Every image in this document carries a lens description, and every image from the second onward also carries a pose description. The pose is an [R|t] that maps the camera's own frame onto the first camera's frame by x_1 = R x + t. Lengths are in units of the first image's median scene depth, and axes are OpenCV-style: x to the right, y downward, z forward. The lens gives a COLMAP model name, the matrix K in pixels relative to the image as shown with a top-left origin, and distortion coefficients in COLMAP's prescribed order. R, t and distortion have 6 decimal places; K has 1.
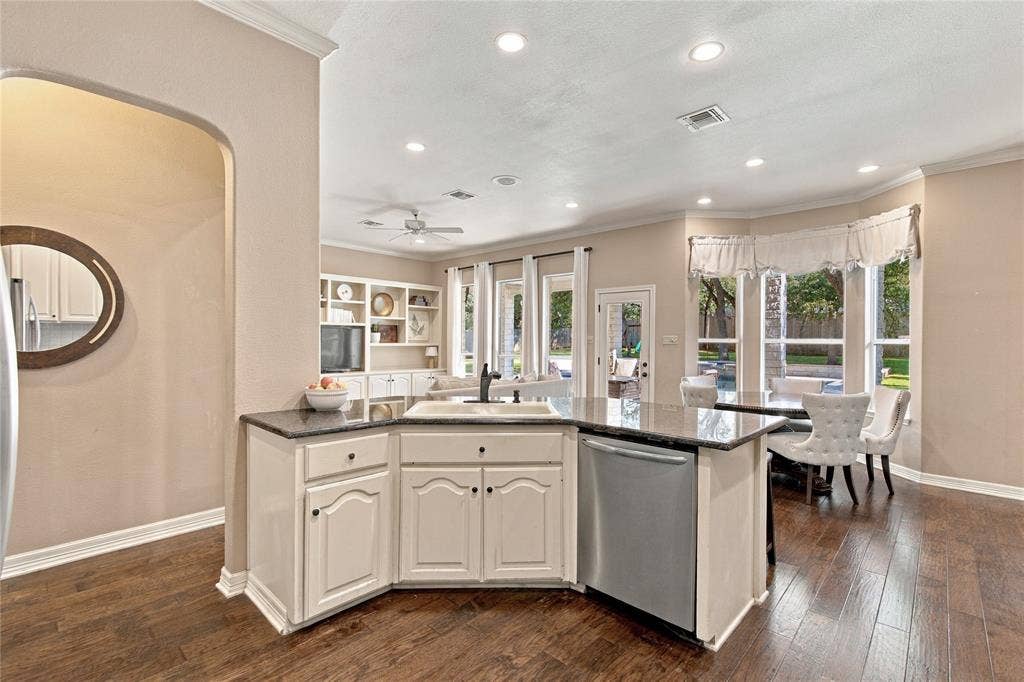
lens RADIAL K [[458.9, 0, 512.1], [0, 458.9, 338.6], [0, 0, 1]] dist [-0.000090, -0.000168]
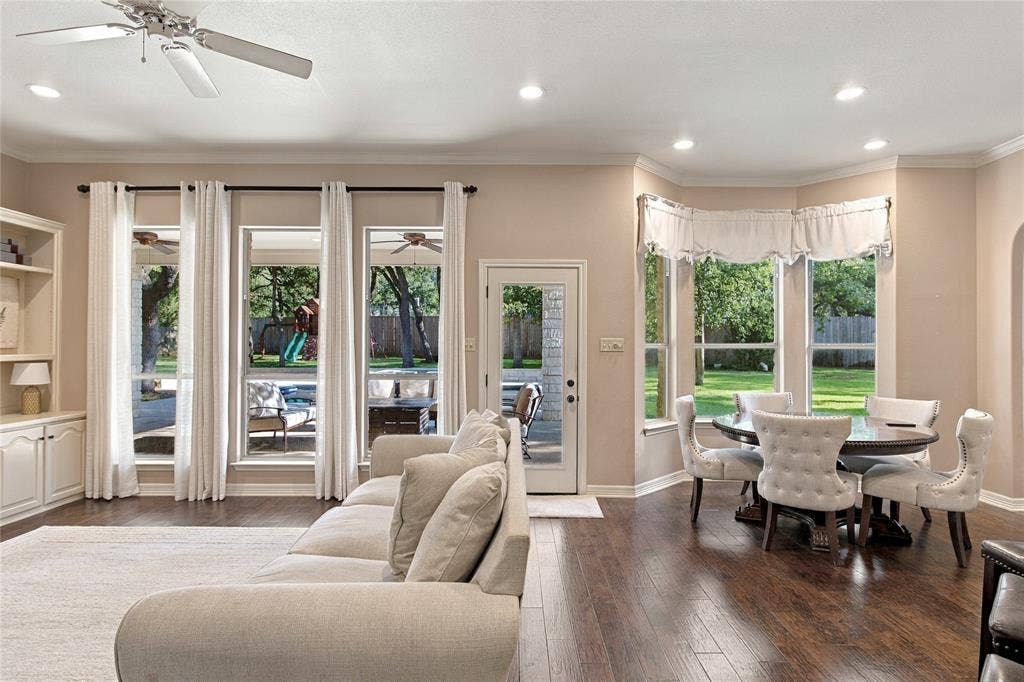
lens RADIAL K [[583.1, 0, 513.3], [0, 583.1, 343.2], [0, 0, 1]] dist [-0.000125, 0.001307]
pose [[0.728557, 0.001556, 0.684983, -0.298801], [0.000943, 0.999994, -0.003274, 0.002991], [-0.684984, 0.003031, 0.728552, 0.419359]]
